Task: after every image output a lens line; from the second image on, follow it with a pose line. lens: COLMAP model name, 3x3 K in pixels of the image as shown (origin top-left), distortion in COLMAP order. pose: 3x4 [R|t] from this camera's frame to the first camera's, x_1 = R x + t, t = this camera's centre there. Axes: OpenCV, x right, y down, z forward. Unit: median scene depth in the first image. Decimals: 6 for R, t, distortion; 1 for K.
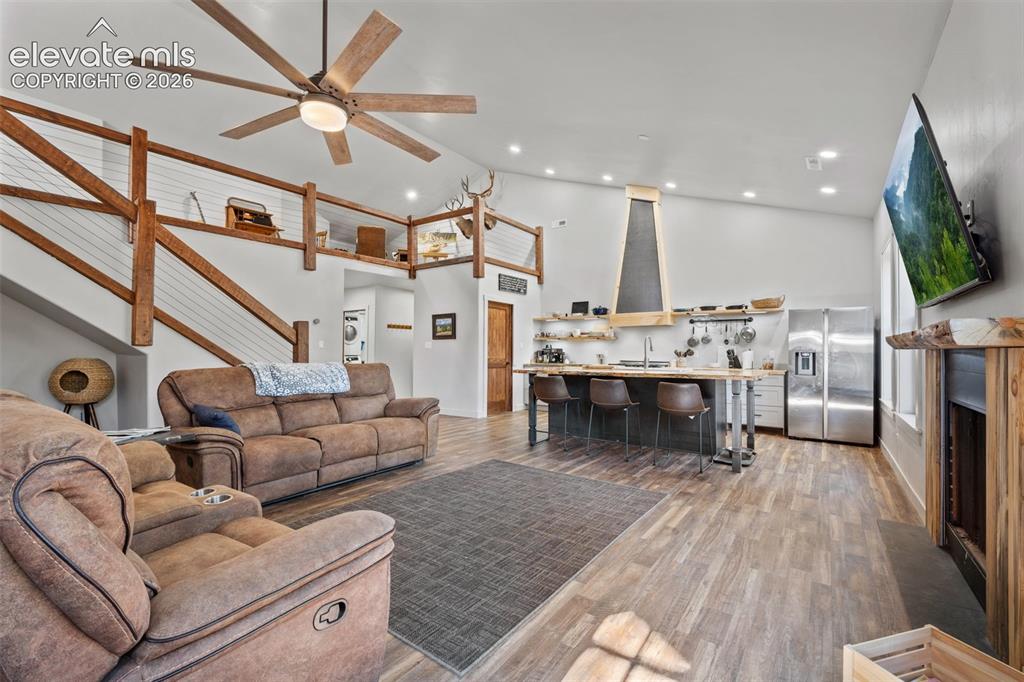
lens RADIAL K [[445.7, 0, 513.7], [0, 445.7, 340.7], [0, 0, 1]] dist [-0.003268, 0.000000]
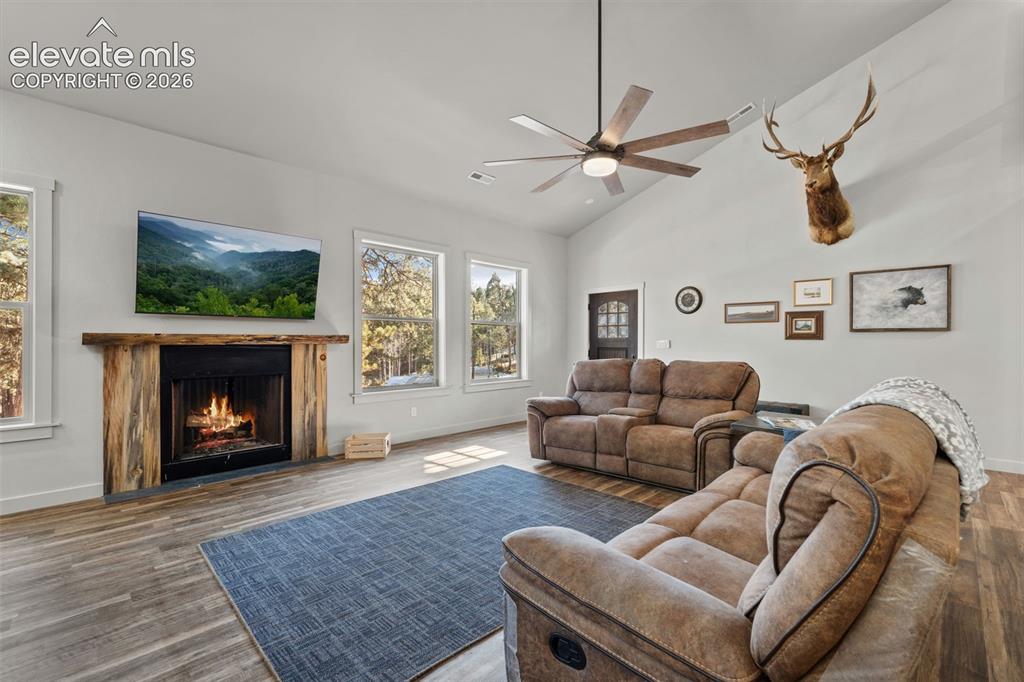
lens RADIAL K [[445.7, 0, 513.7], [0, 445.7, 340.7], [0, 0, 1]] dist [-0.003268, 0.000000]
pose [[-0.985921, -0.002630, 0.167193, -0.141742], [-0.006497, 0.999724, -0.022588, 0.012013], [-0.167088, -0.023357, -0.985665, 0.822532]]
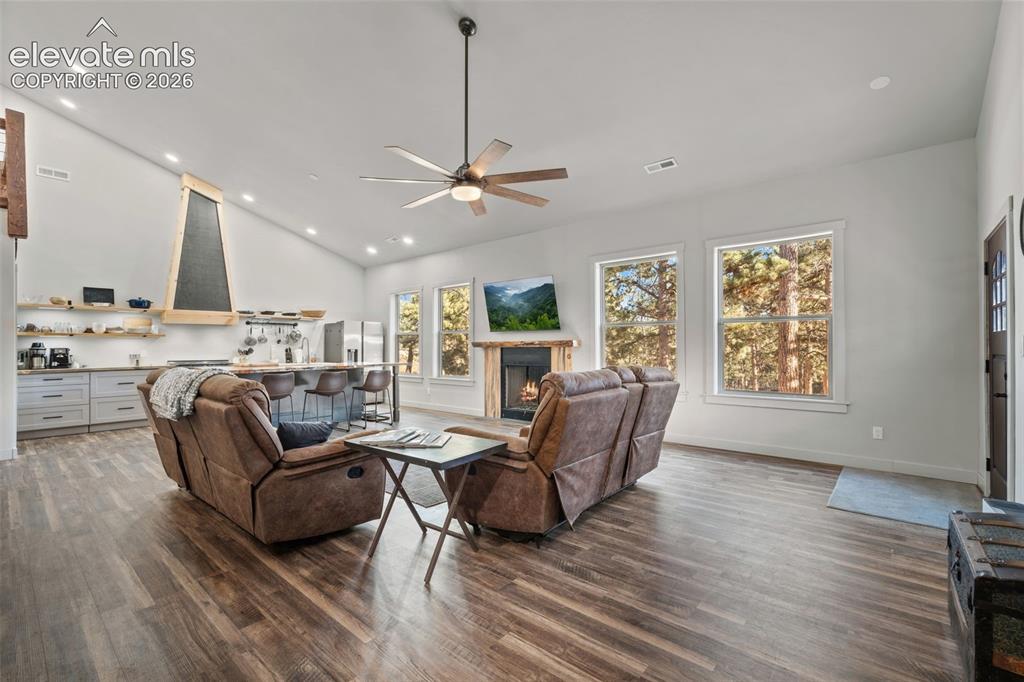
lens RADIAL K [[445.7, 0, 513.7], [0, 445.7, 340.7], [0, 0, 1]] dist [-0.003268, 0.000000]
pose [[0.092405, 0.009125, 0.995680, -0.676040], [-0.014891, 0.999859, -0.007782, 0.000214], [-0.995610, -0.014107, 0.092528, 0.247900]]
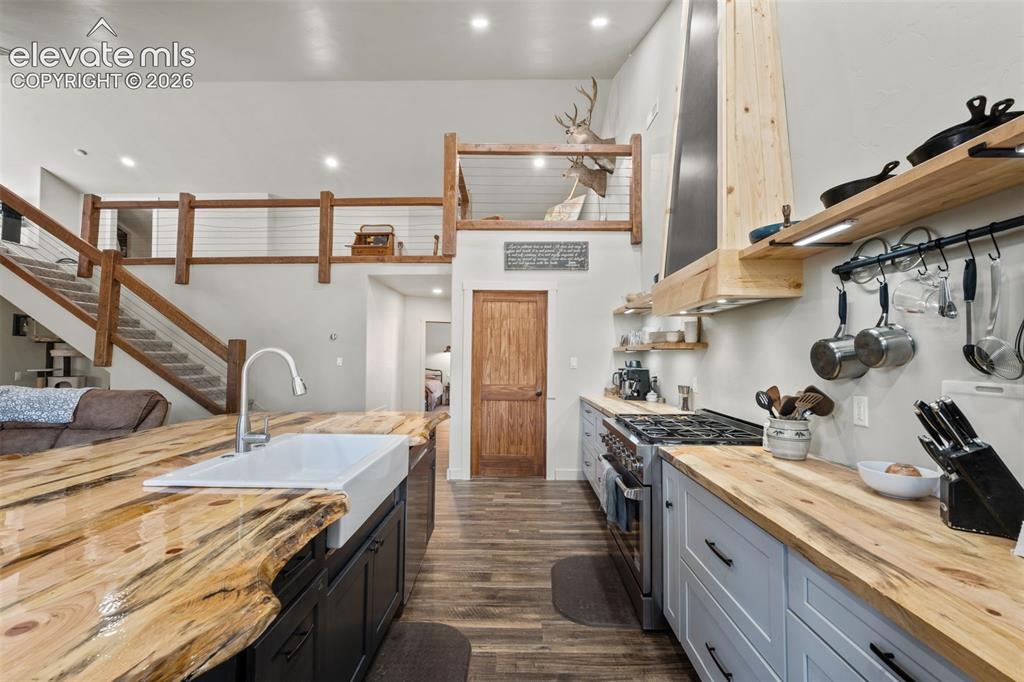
lens RADIAL K [[445.7, 0, 513.7], [0, 445.7, 340.7], [0, 0, 1]] dist [-0.003268, 0.000000]
pose [[0.569025, -0.032789, -0.821666, 0.516924], [0.019287, 0.999462, -0.026527, -0.003540], [0.822094, -0.000754, 0.569352, 0.752308]]
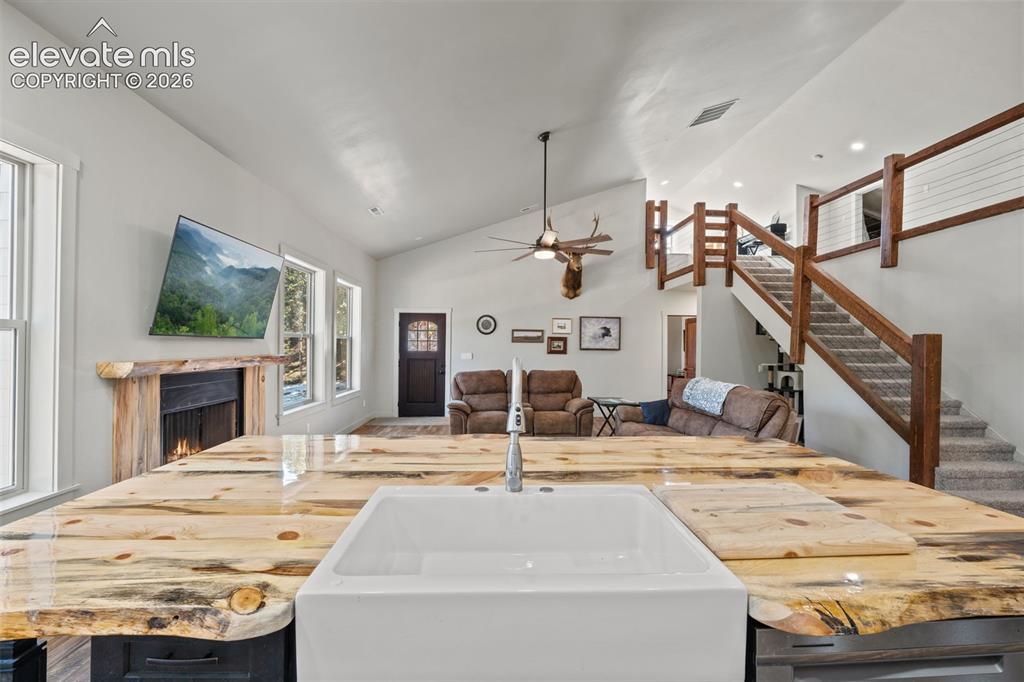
lens RADIAL K [[449.3, 0, 514.3], [0, 449.3, 340.0], [0, 0, 1]] dist [-0.004488, 0.000443]
pose [[-0.797493, -0.017600, -0.603072, 0.344823], [0.000232, 0.999565, -0.029478, -0.011867], [0.603329, -0.023649, -0.797142, 0.929373]]
